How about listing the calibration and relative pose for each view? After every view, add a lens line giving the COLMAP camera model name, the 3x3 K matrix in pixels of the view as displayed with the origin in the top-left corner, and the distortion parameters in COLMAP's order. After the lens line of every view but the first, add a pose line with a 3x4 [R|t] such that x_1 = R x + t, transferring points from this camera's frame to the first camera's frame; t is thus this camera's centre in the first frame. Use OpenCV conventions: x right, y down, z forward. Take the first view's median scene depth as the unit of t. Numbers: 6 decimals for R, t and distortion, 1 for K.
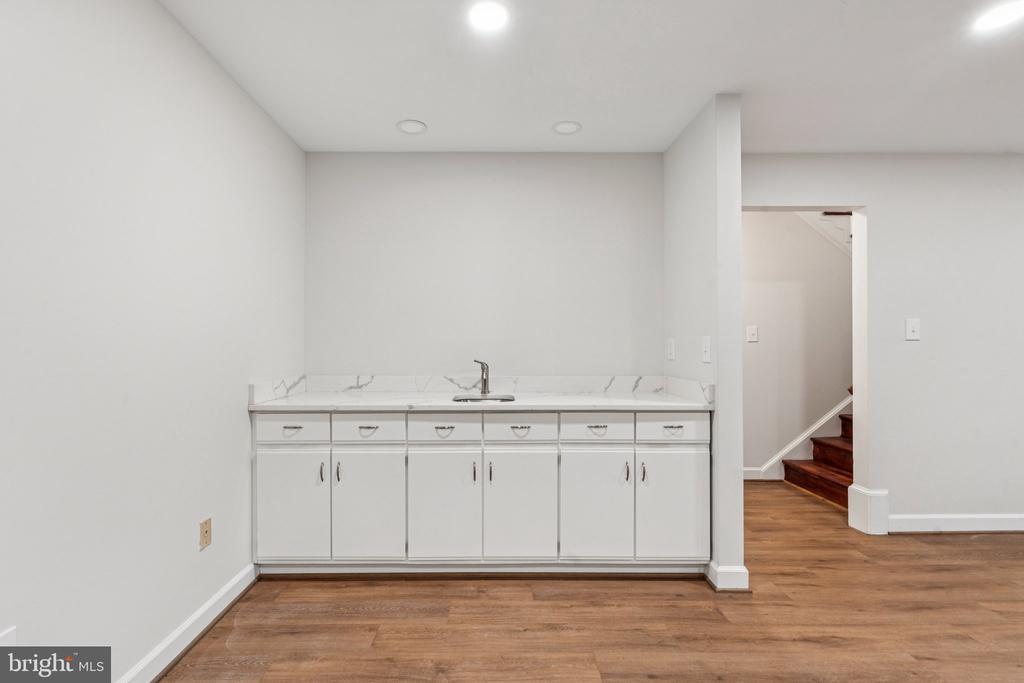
lens RADIAL K [[452.4, 0, 494.0], [0, 452.4, 343.2], [0, 0, 1]] dist [-0.003432, 0.000246]
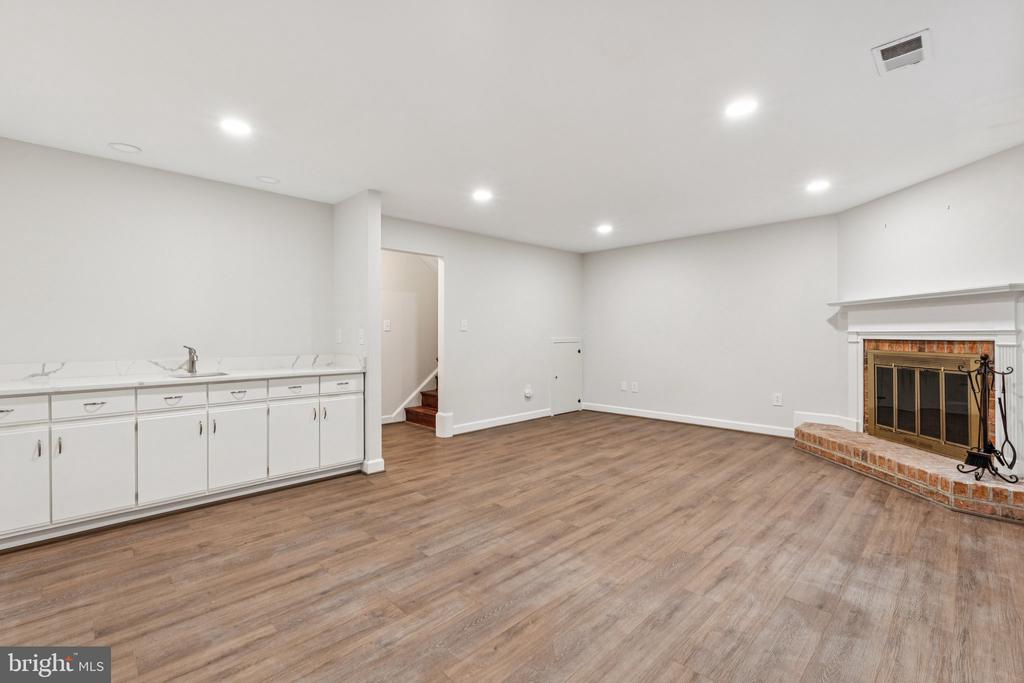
lens RADIAL K [[452.4, 0, 502.8], [0, 452.4, 333.4], [0, 0, 1]] dist [-0.003432, 0.000246]
pose [[0.720106, -0.001673, 0.693862, -0.324142], [-0.004070, 0.999970, 0.006635, -0.009585], [-0.693852, -0.007602, 0.720078, -0.583912]]
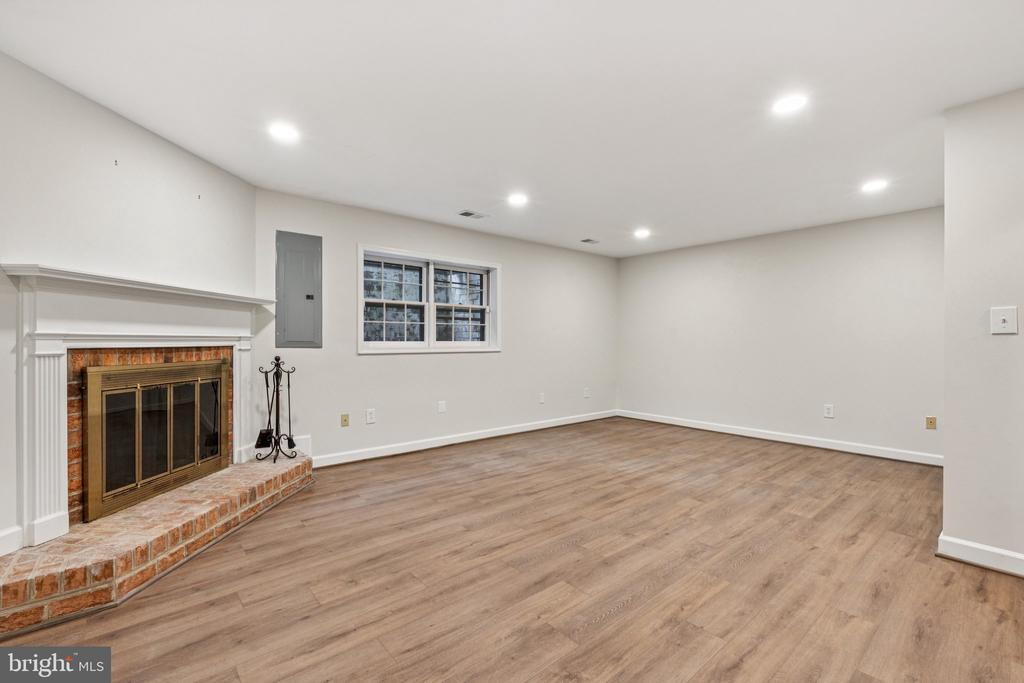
lens RADIAL K [[452.4, 0, 495.1], [0, 452.4, 343.1], [0, 0, 1]] dist [-0.003432, 0.000246]
pose [[-0.774639, 0.000159, -0.632404, 2.045825], [0.003587, 0.999985, -0.004143, 0.016958], [0.632393, -0.005478, -0.774628, 1.124157]]
